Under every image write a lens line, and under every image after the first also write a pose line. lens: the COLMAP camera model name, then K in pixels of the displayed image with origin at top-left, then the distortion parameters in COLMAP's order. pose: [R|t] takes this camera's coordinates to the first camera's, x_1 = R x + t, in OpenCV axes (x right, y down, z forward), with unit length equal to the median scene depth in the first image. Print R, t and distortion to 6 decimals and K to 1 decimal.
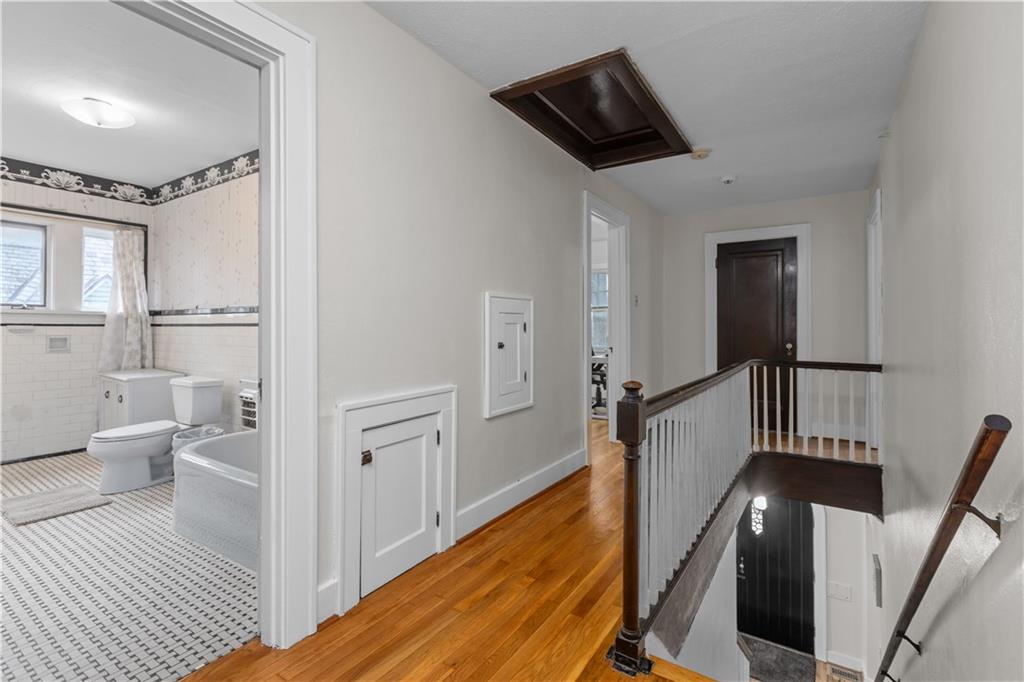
lens RADIAL K [[467.3, 0, 508.7], [0, 467.3, 325.4], [0, 0, 1]] dist [0.004069, -0.001002]
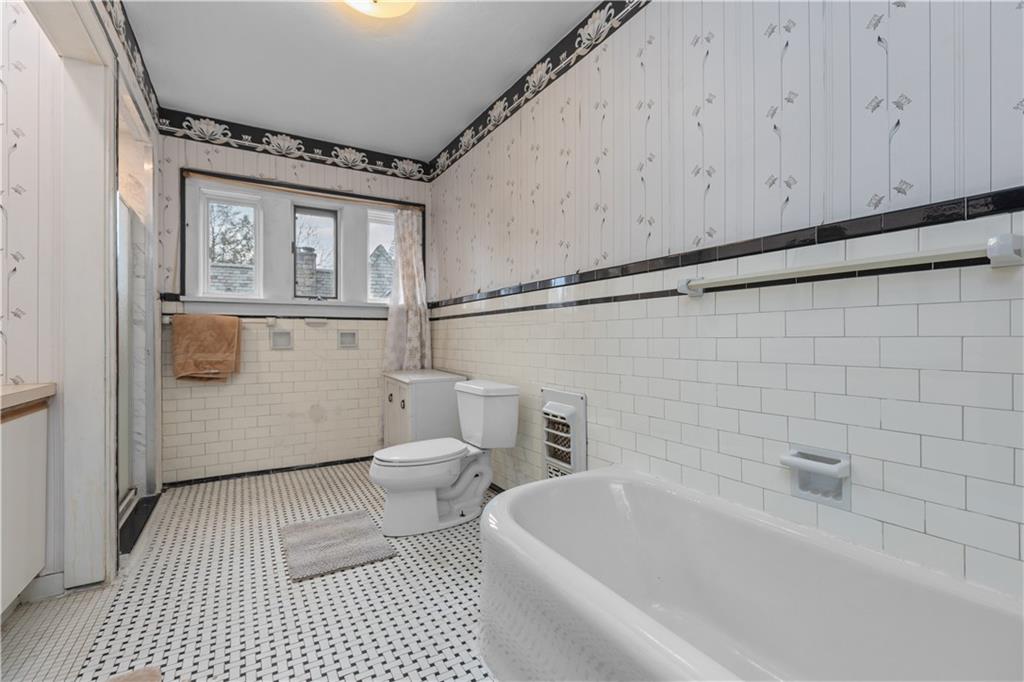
lens RADIAL K [[467.3, 0, 512.6], [0, 467.3, 339.2], [0, 0, 1]] dist [0.004069, -0.001002]
pose [[0.897318, -0.004889, -0.441358, -0.257262], [0.008724, 0.999940, 0.006662, 0.033674], [0.441299, -0.009828, 0.897306, 0.306687]]
